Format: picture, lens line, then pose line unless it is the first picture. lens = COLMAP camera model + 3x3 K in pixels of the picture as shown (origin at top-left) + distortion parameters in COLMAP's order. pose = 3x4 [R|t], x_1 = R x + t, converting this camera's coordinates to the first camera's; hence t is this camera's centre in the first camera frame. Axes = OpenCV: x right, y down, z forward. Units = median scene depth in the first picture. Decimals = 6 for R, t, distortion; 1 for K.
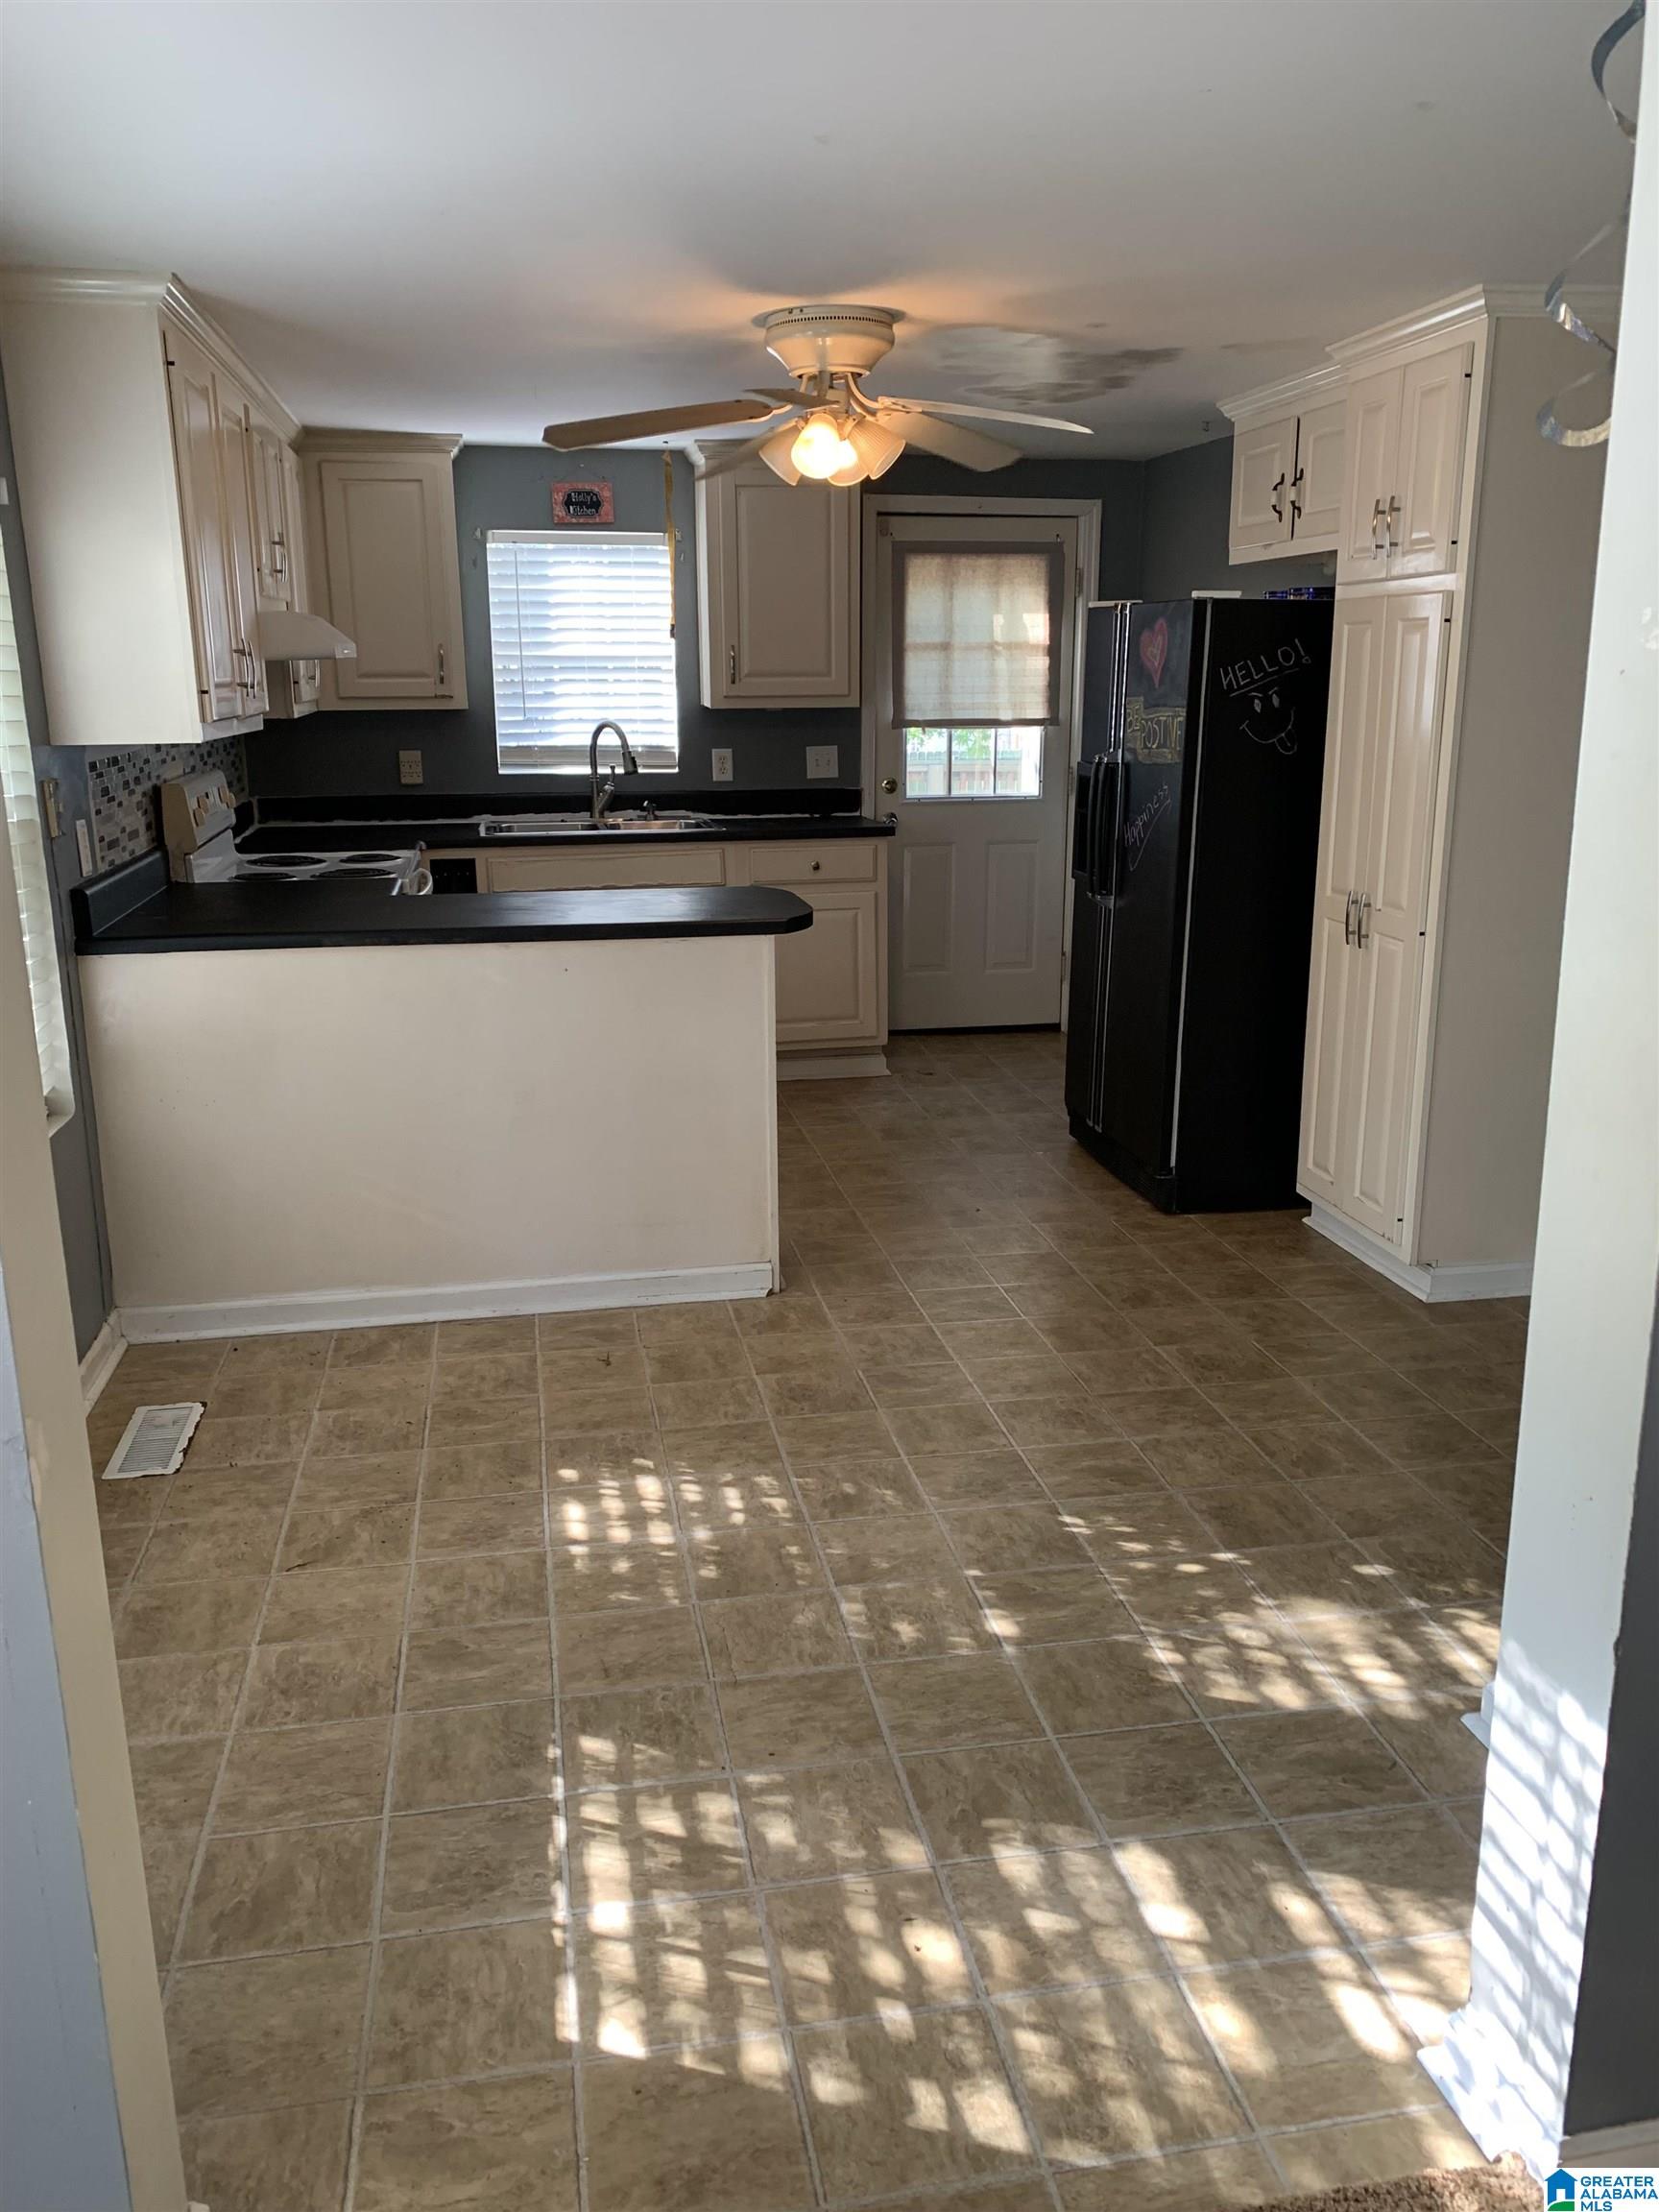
lens RADIAL K [[1678.5, 0, 793.3], [0, 1678.5, 1163.7], [0, 0, 1]] dist [0.016630, -0.021302]
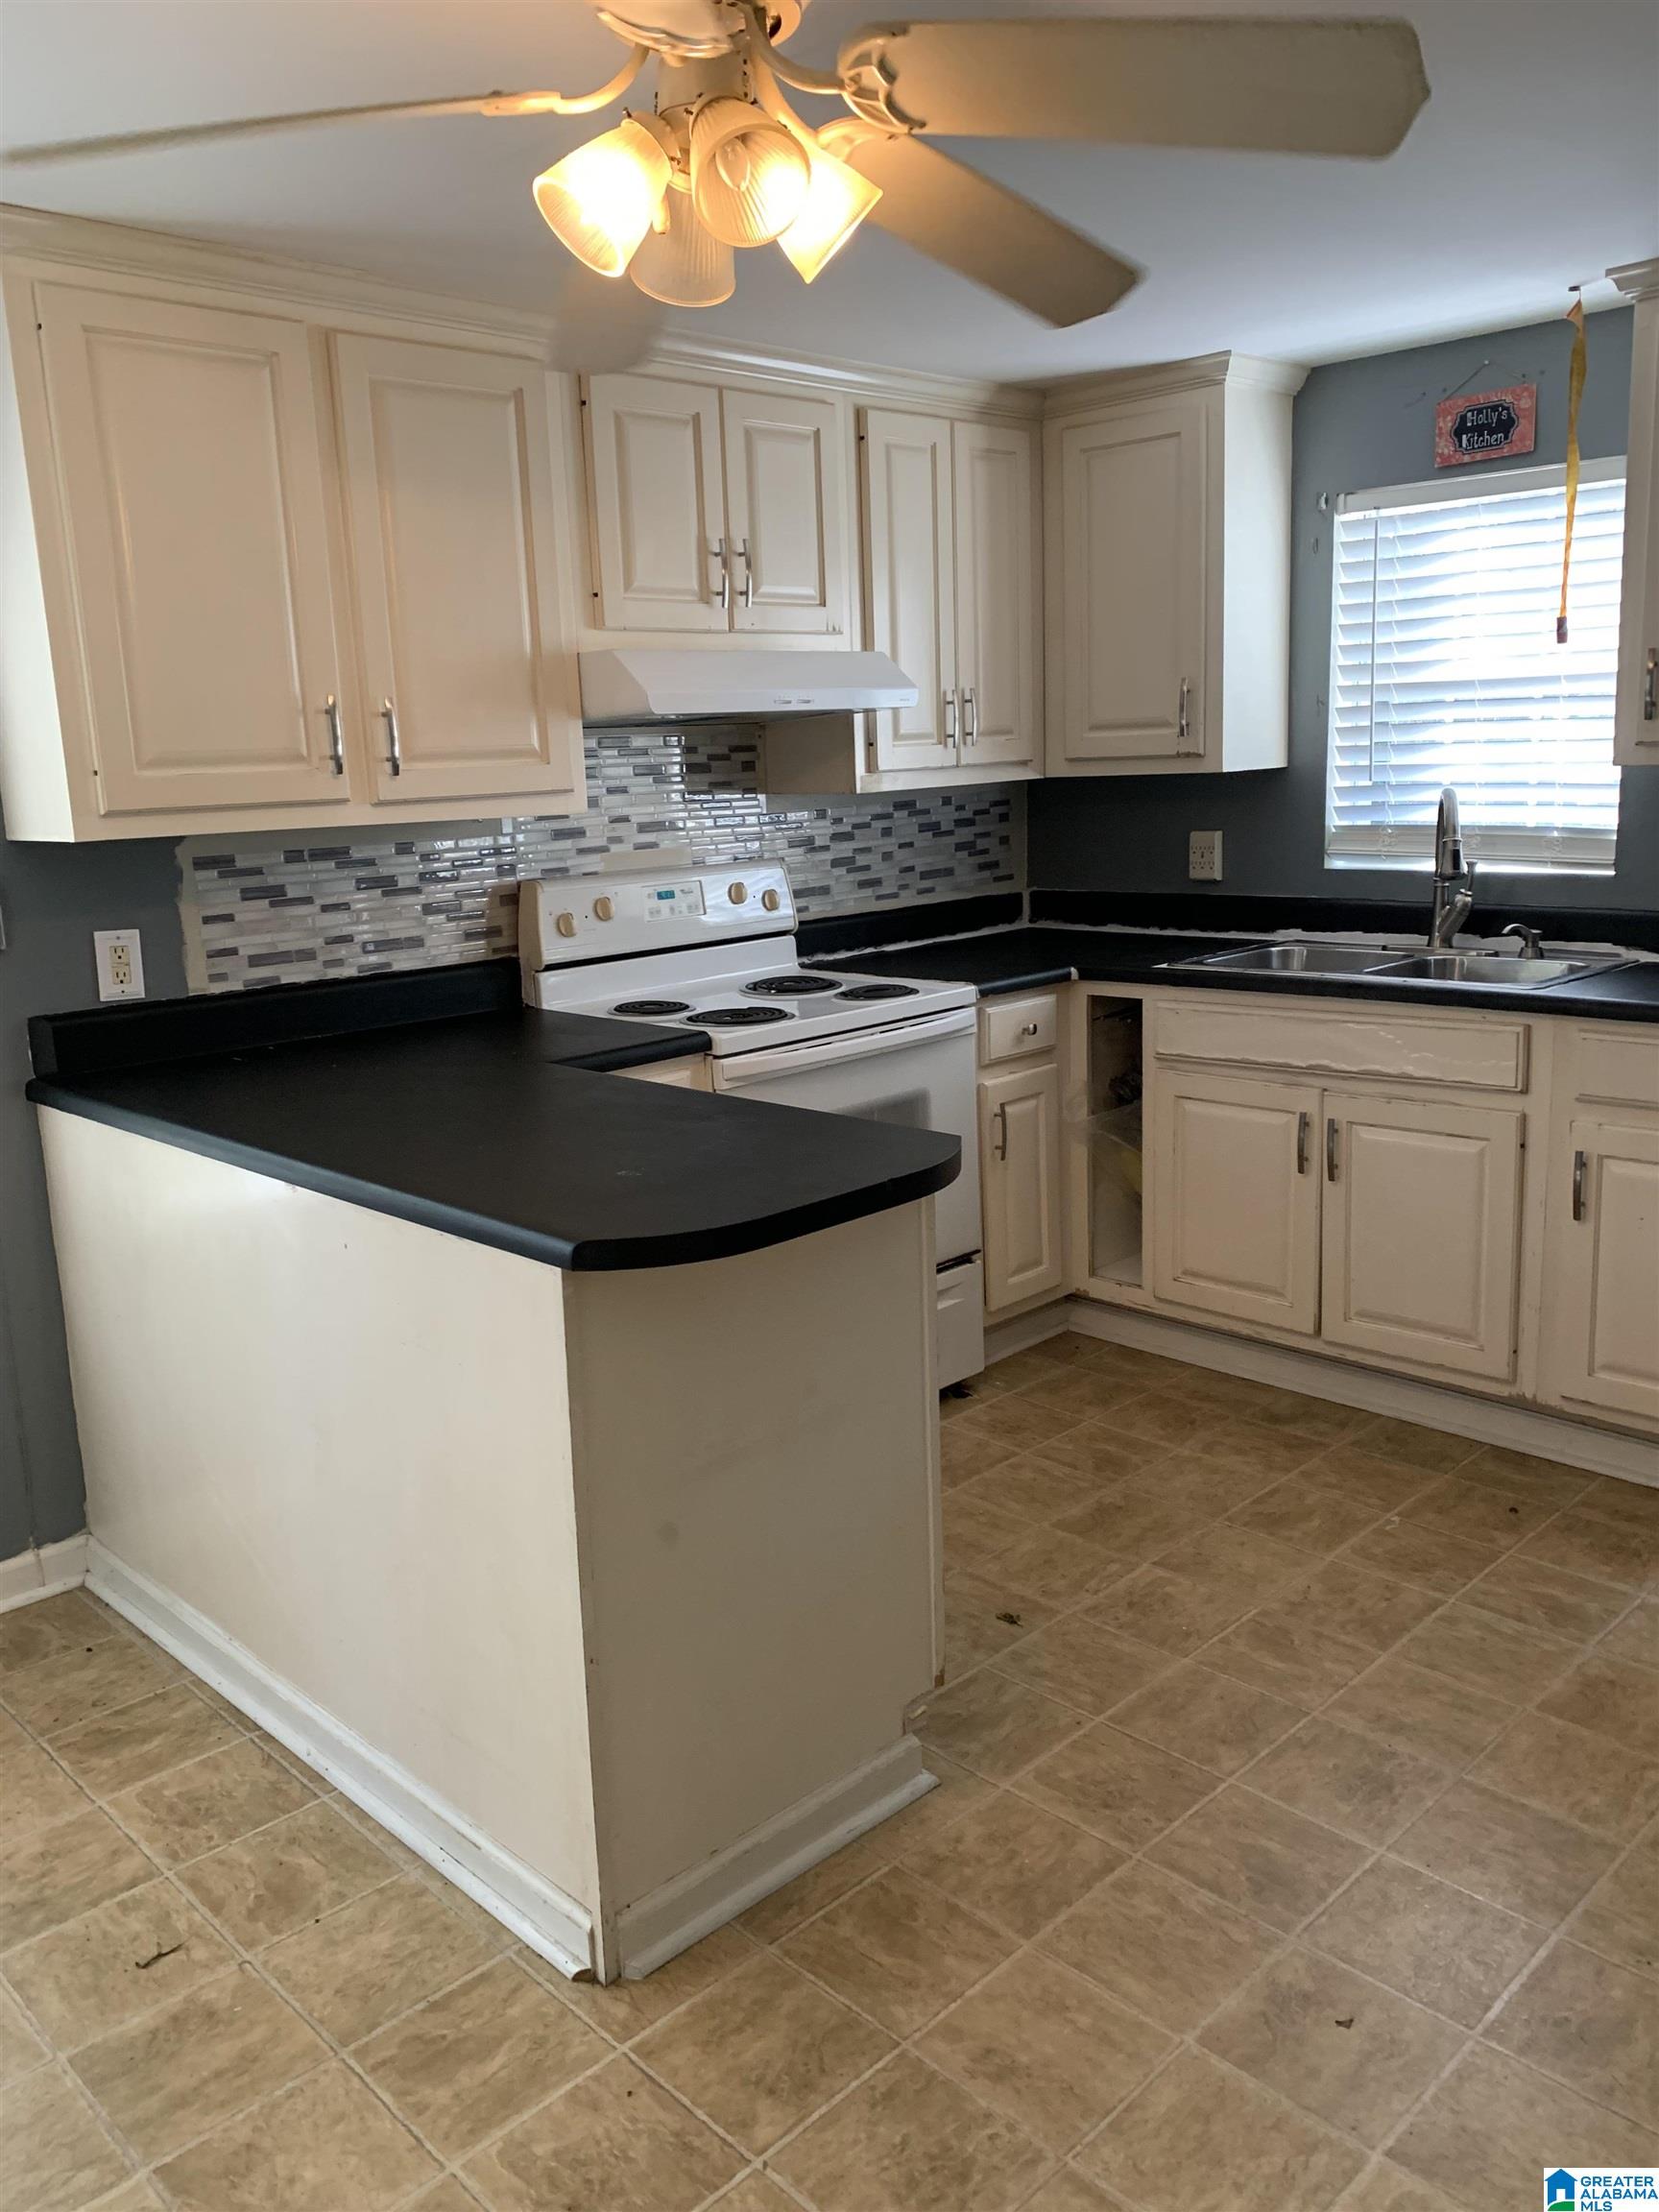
lens RADIAL K [[1678.5, 0, 827.5], [0, 1678.5, 1092.3], [0, 0, 1]] dist [0.016630, -0.021302]
pose [[0.569785, 0.147168, -0.808509, 0.250181], [-0.201728, 0.978780, 0.035996, -0.133766], [0.796649, 0.142589, 0.587382, 0.486281]]
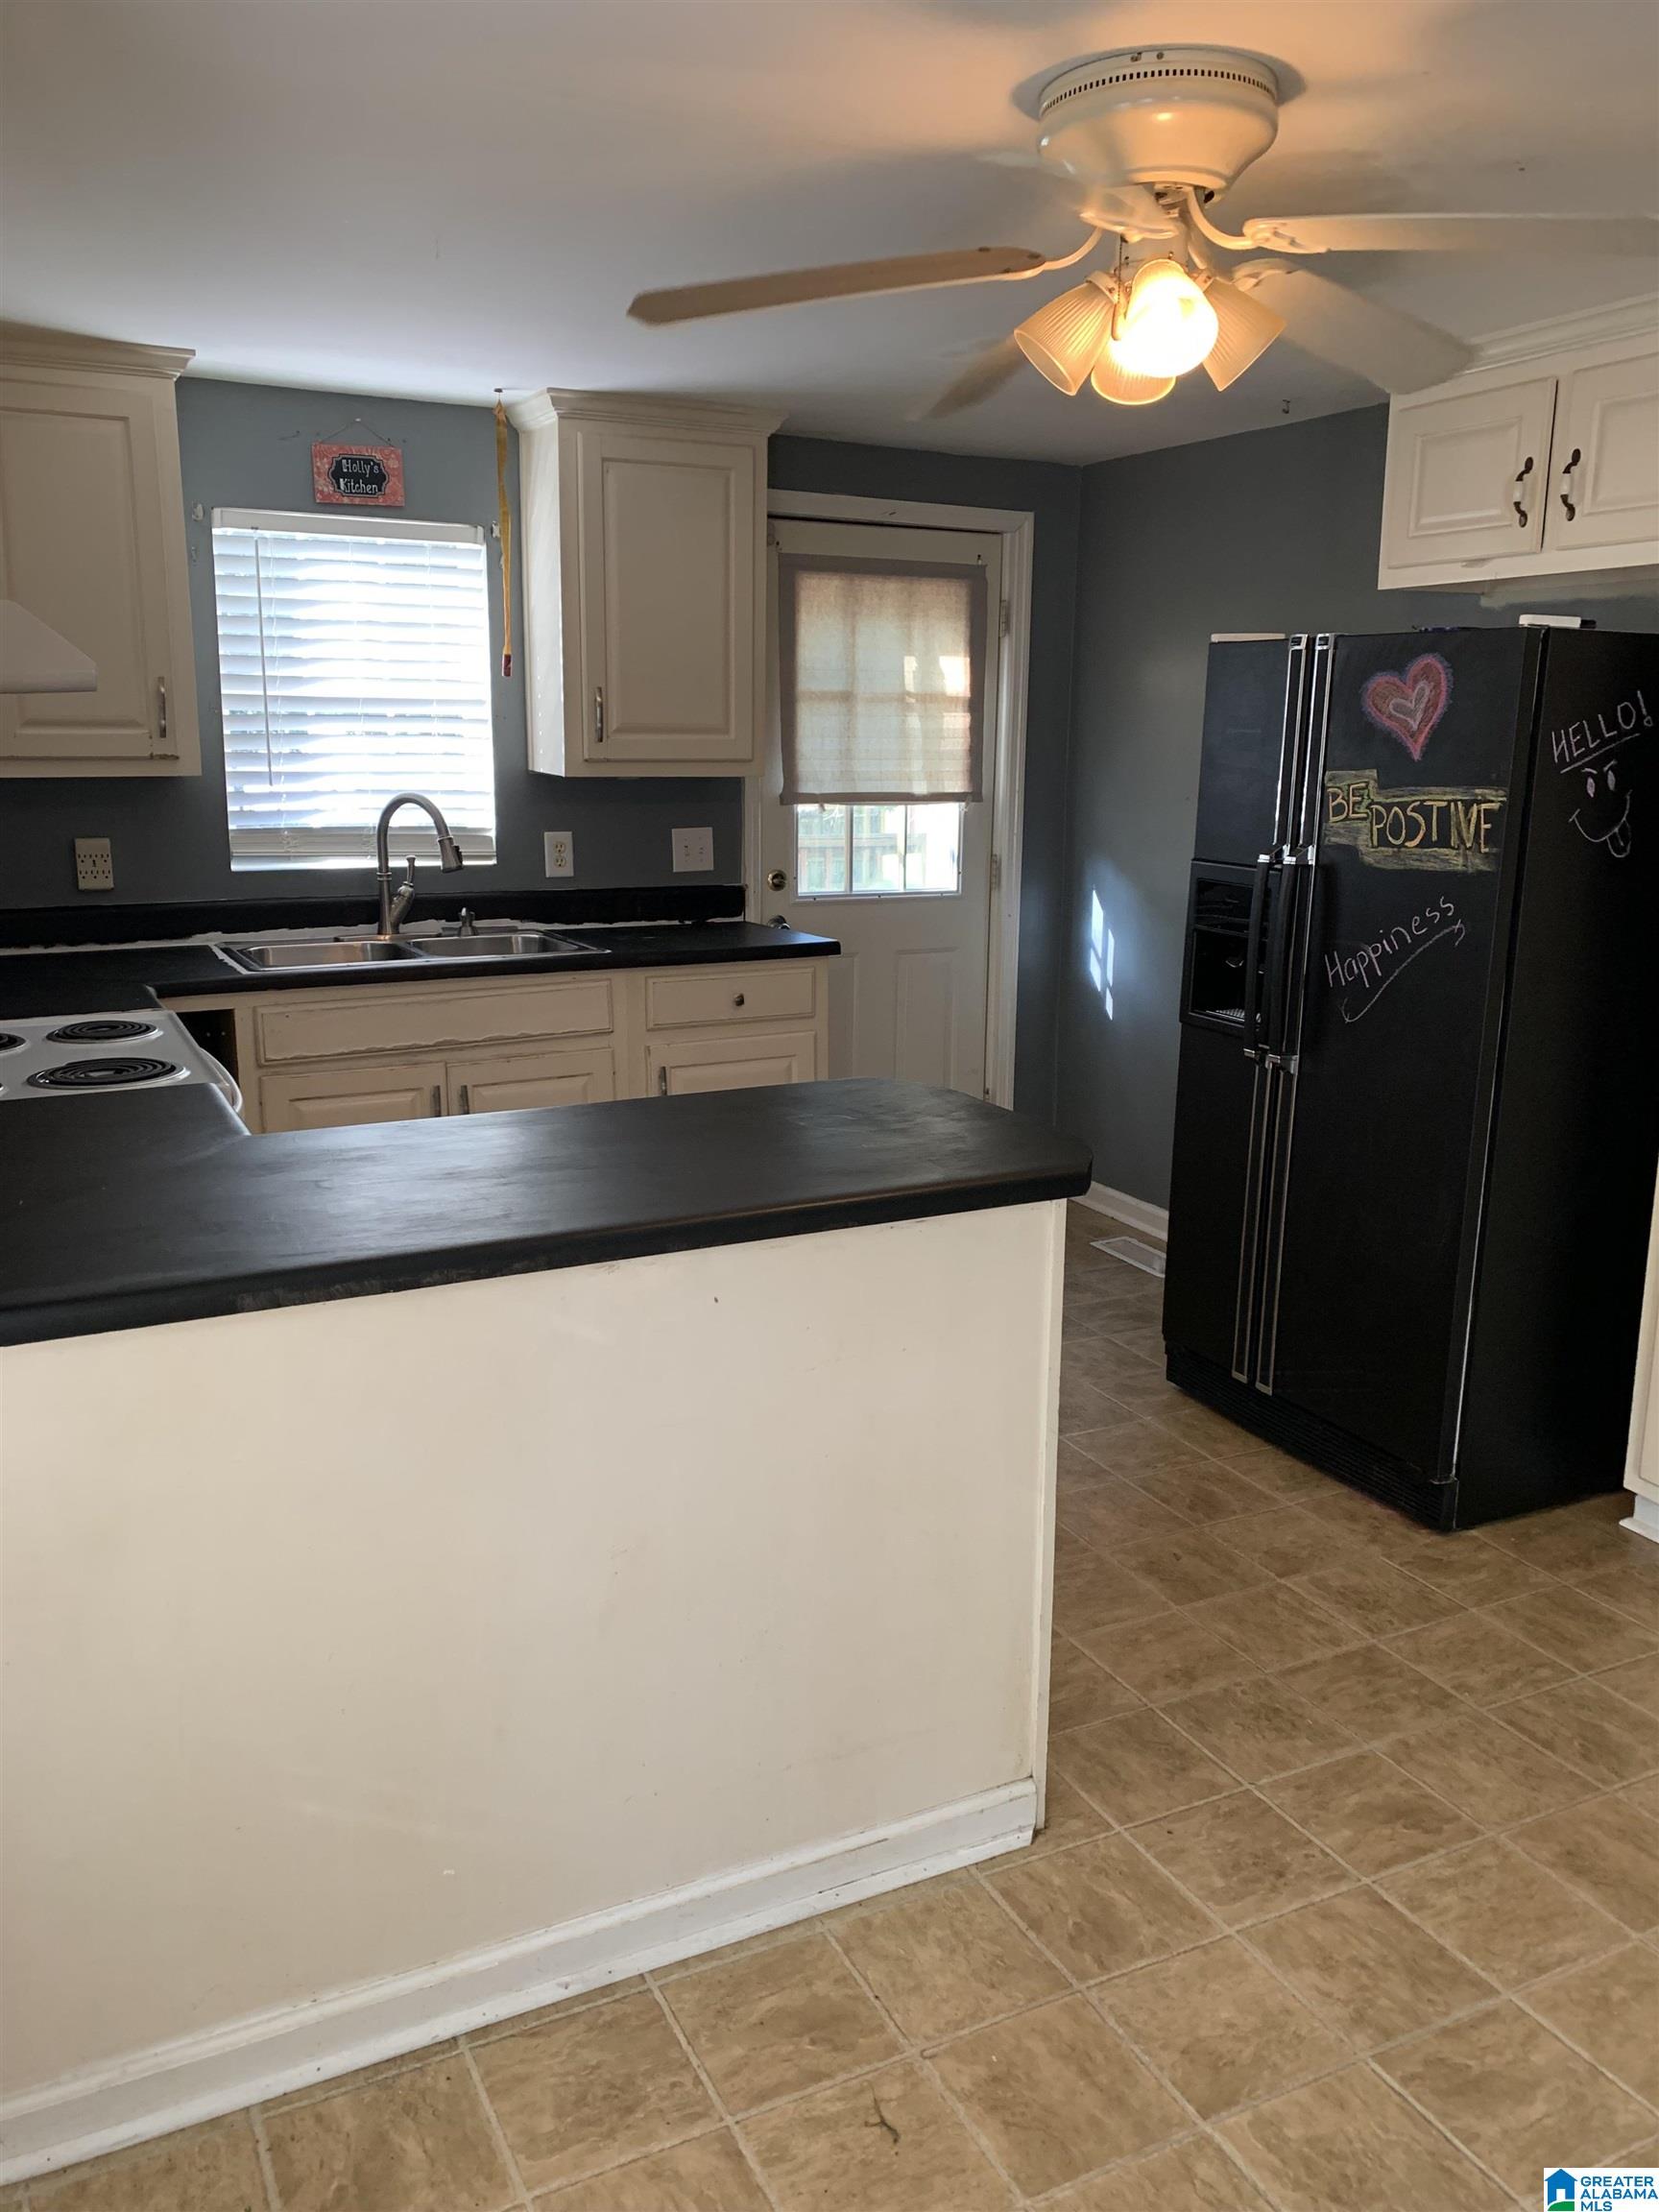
lens RADIAL K [[1678.5, 0, 777.0], [0, 1678.5, 1109.3], [0, 0, 1]] dist [0.016630, -0.021302]
pose [[0.960854, -0.045812, 0.273241, -0.155524], [0.062915, 0.996548, -0.054159, -0.089297], [-0.269817, 0.069230, 0.960420, 0.314302]]
